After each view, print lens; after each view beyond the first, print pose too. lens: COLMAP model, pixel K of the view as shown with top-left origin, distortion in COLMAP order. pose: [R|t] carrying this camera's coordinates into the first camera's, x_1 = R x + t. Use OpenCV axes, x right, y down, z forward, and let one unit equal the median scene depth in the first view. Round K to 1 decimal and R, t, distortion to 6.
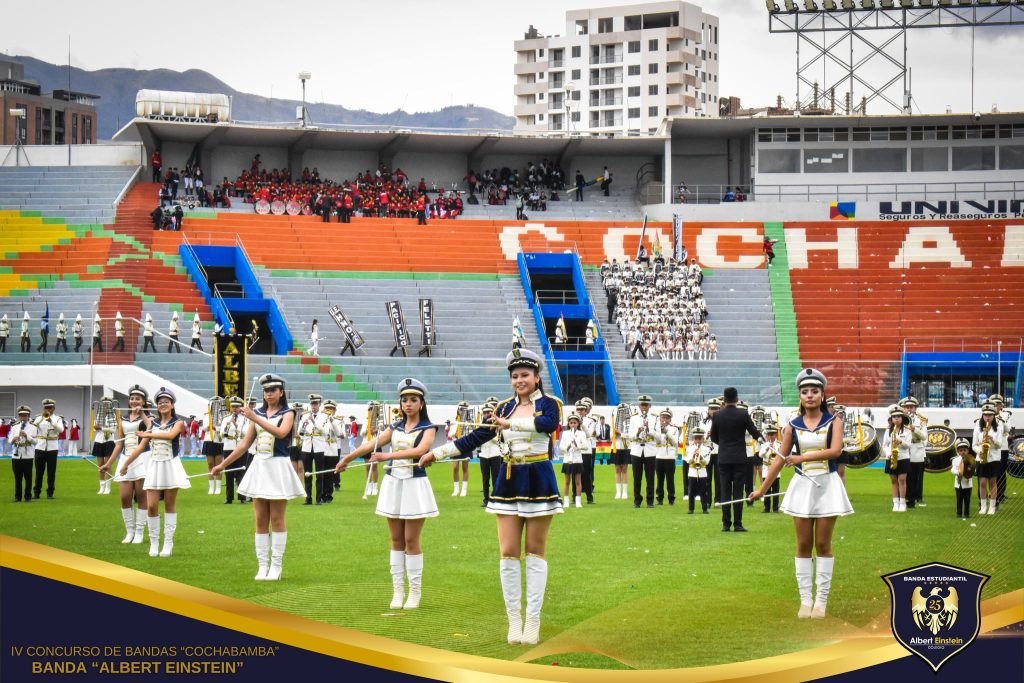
lens RADIAL K [[2375.2, 0, 512.0], [0, 2375.2, 341.5], [0, 0, 1]] dist [0.077623, 0.260658]
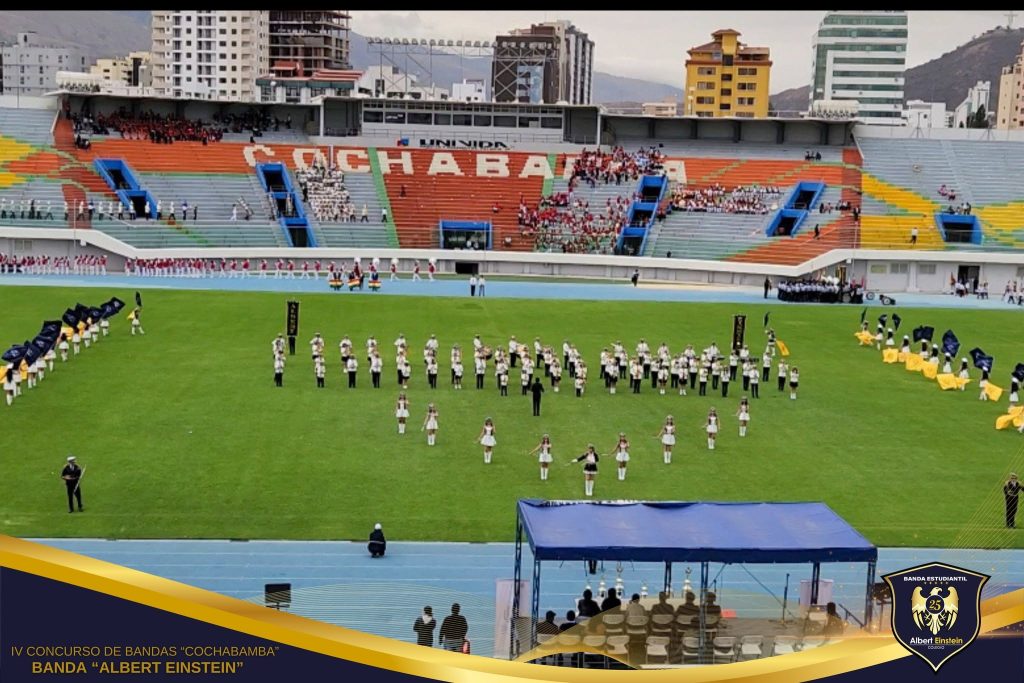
lens RADIAL K [[1410.9, 0, 512.0], [0, 1410.9, 341.5], [0, 0, 1]] dist [0.057535, -0.053276]
pose [[0.955264, -0.014008, 0.295422, -0.146259], [-0.038882, 0.984259, 0.172399, -0.101861], [-0.293186, -0.176173, 0.939683, -0.258867]]
